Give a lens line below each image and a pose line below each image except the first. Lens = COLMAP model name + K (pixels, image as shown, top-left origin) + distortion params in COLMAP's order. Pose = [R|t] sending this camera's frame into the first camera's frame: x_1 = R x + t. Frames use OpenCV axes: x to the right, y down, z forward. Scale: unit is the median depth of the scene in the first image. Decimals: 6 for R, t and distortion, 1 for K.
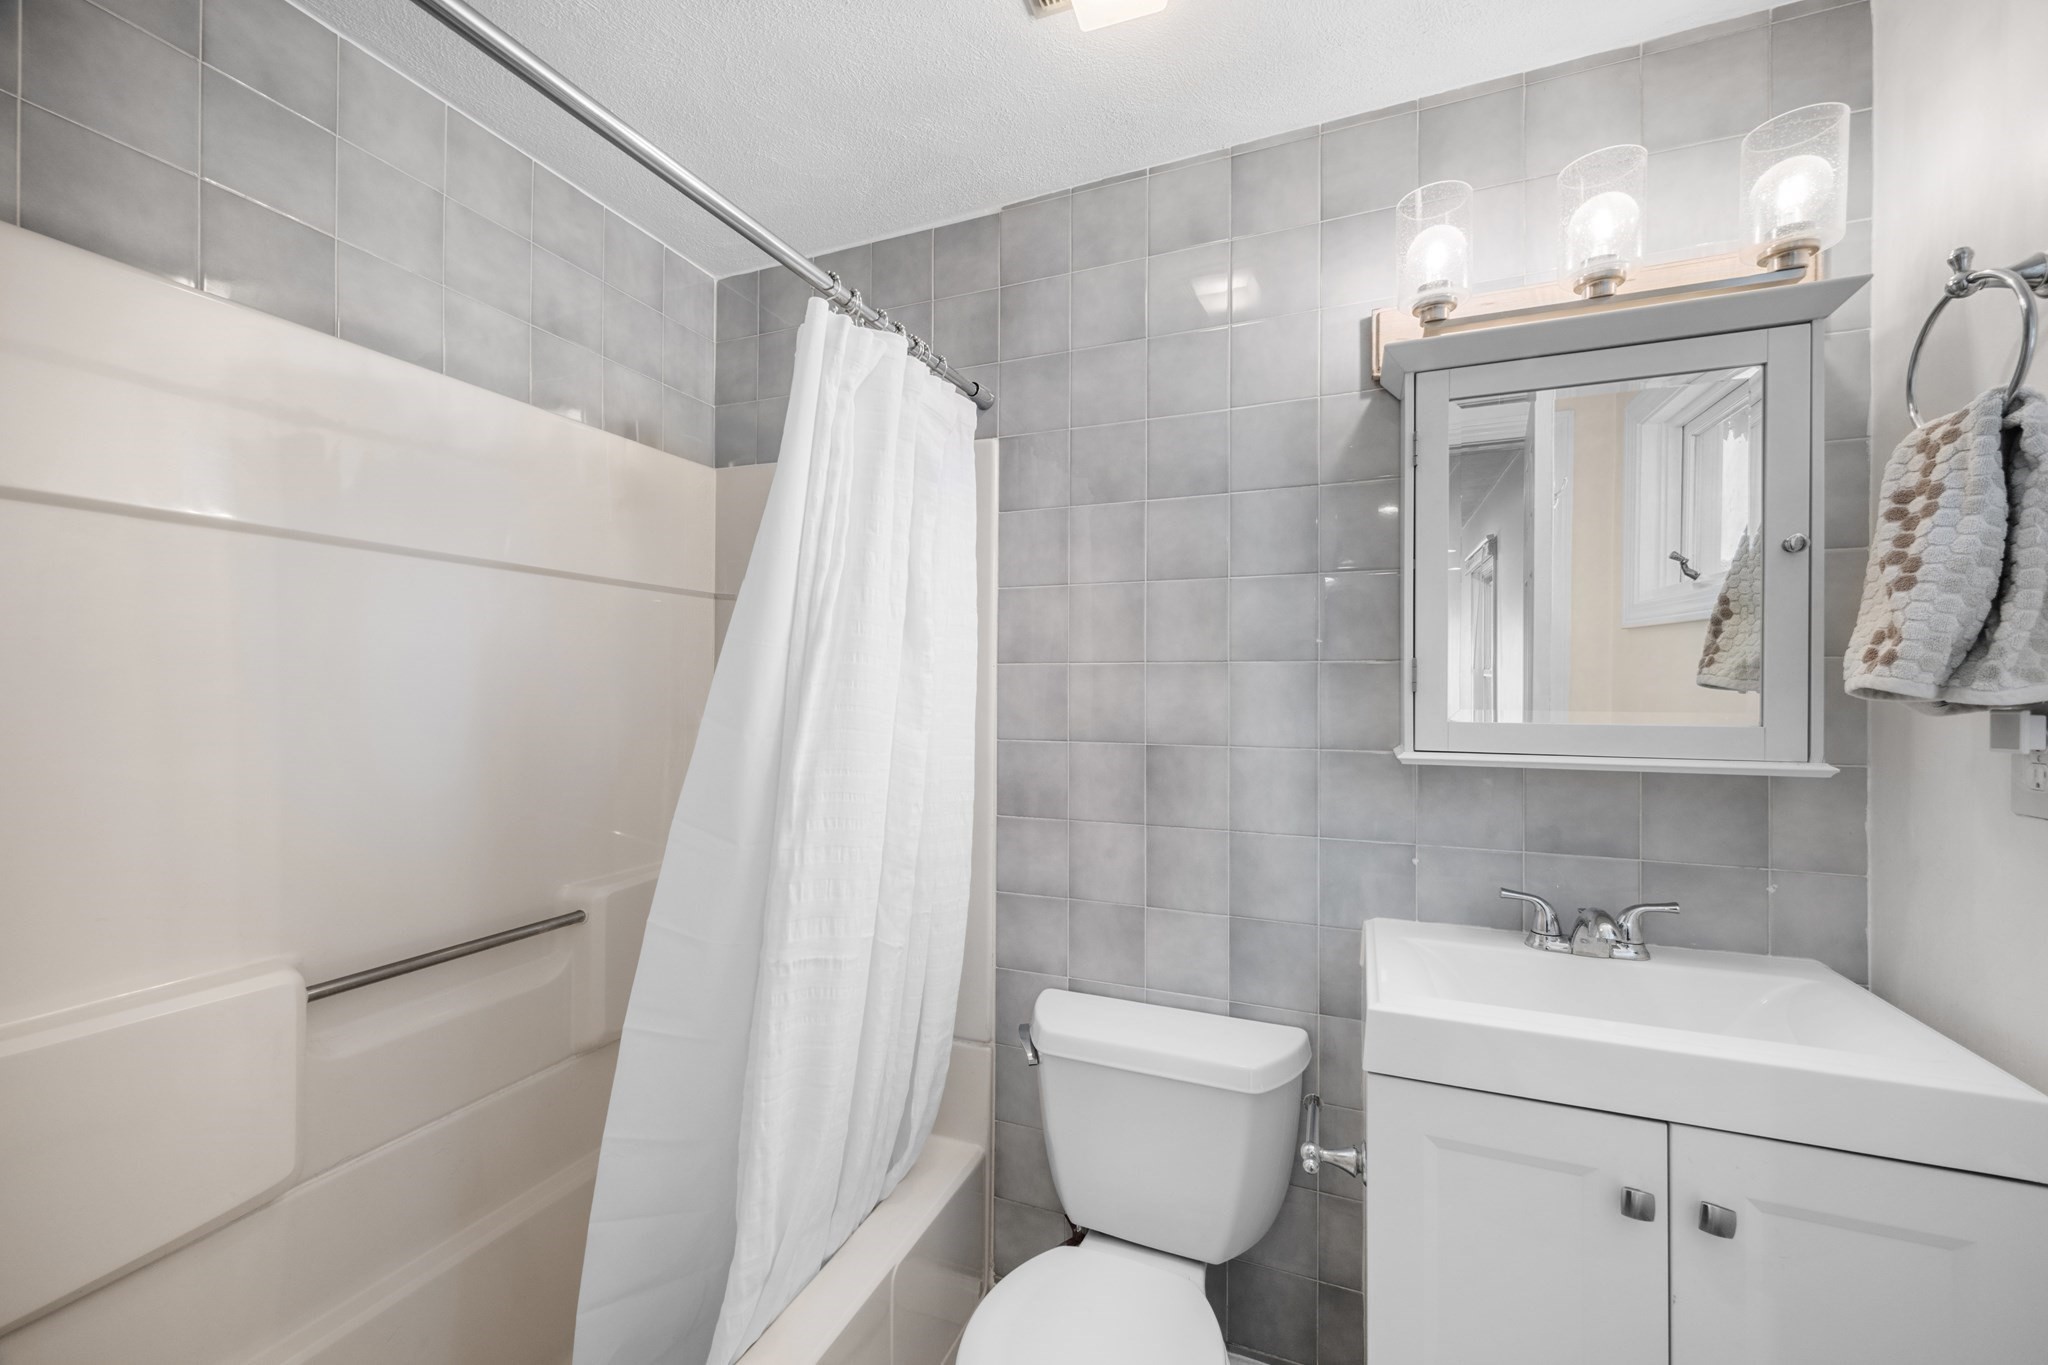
lens RADIAL K [[804.7, 0, 1024.5], [0, 804.7, 682.0], [0, 0, 1]] dist [0.000325, 0.000020]
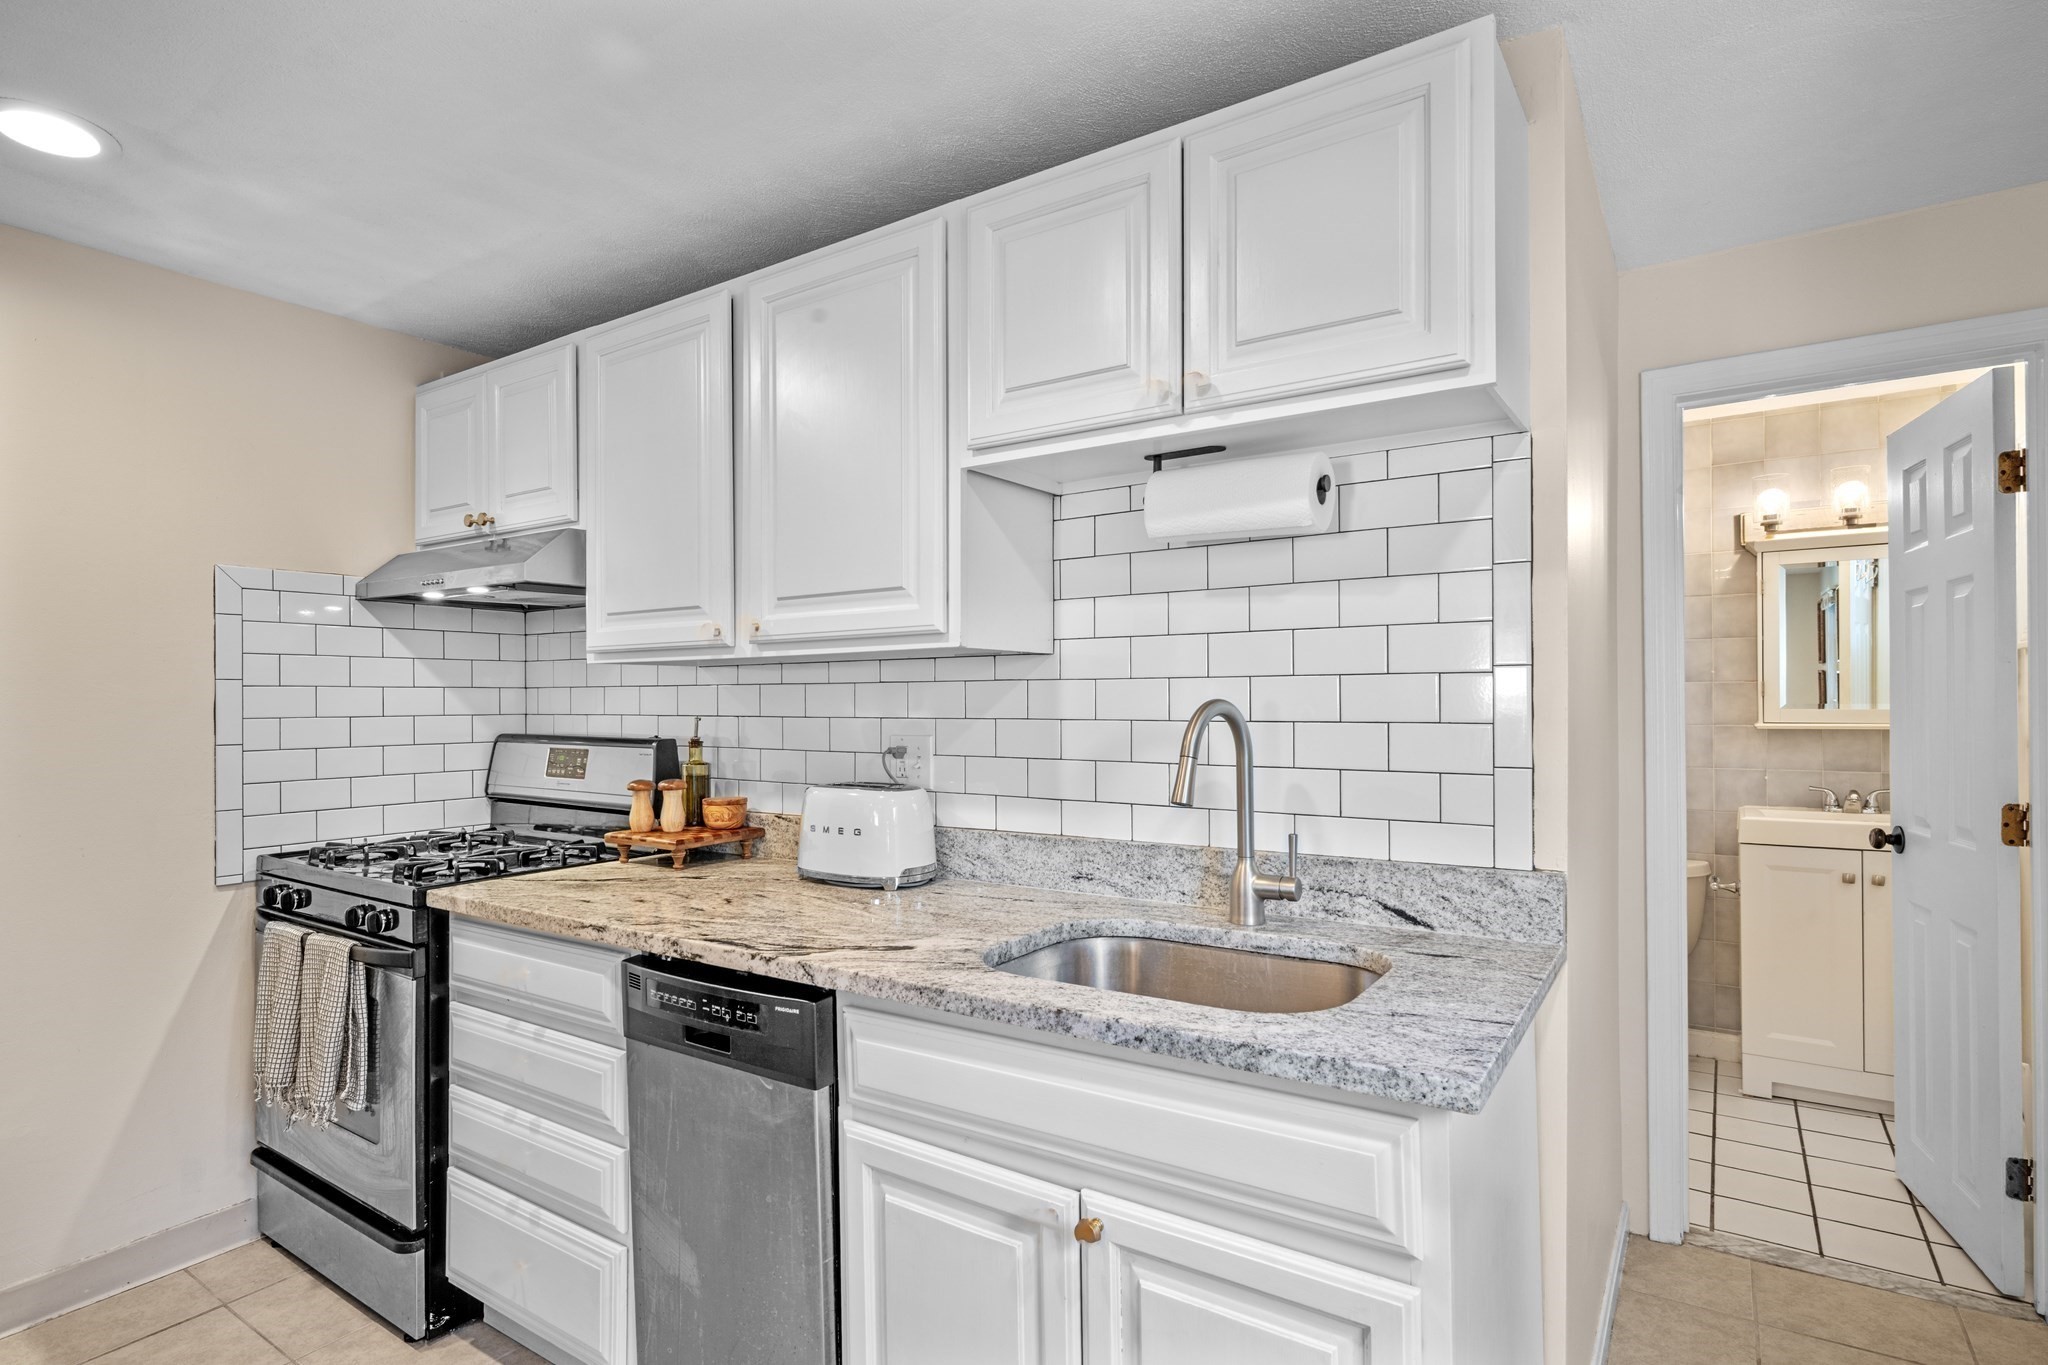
lens RADIAL K [[1040.4, 0, 1024.3], [0, 1040.4, 694.8], [0, 0, 1]] dist [0.003079, 0.000123]
pose [[0.979416, -0.008137, -0.201690, -0.898666], [0.008597, 0.999962, 0.001405, -0.010464], [0.201671, -0.003110, 0.979448, -2.147619]]
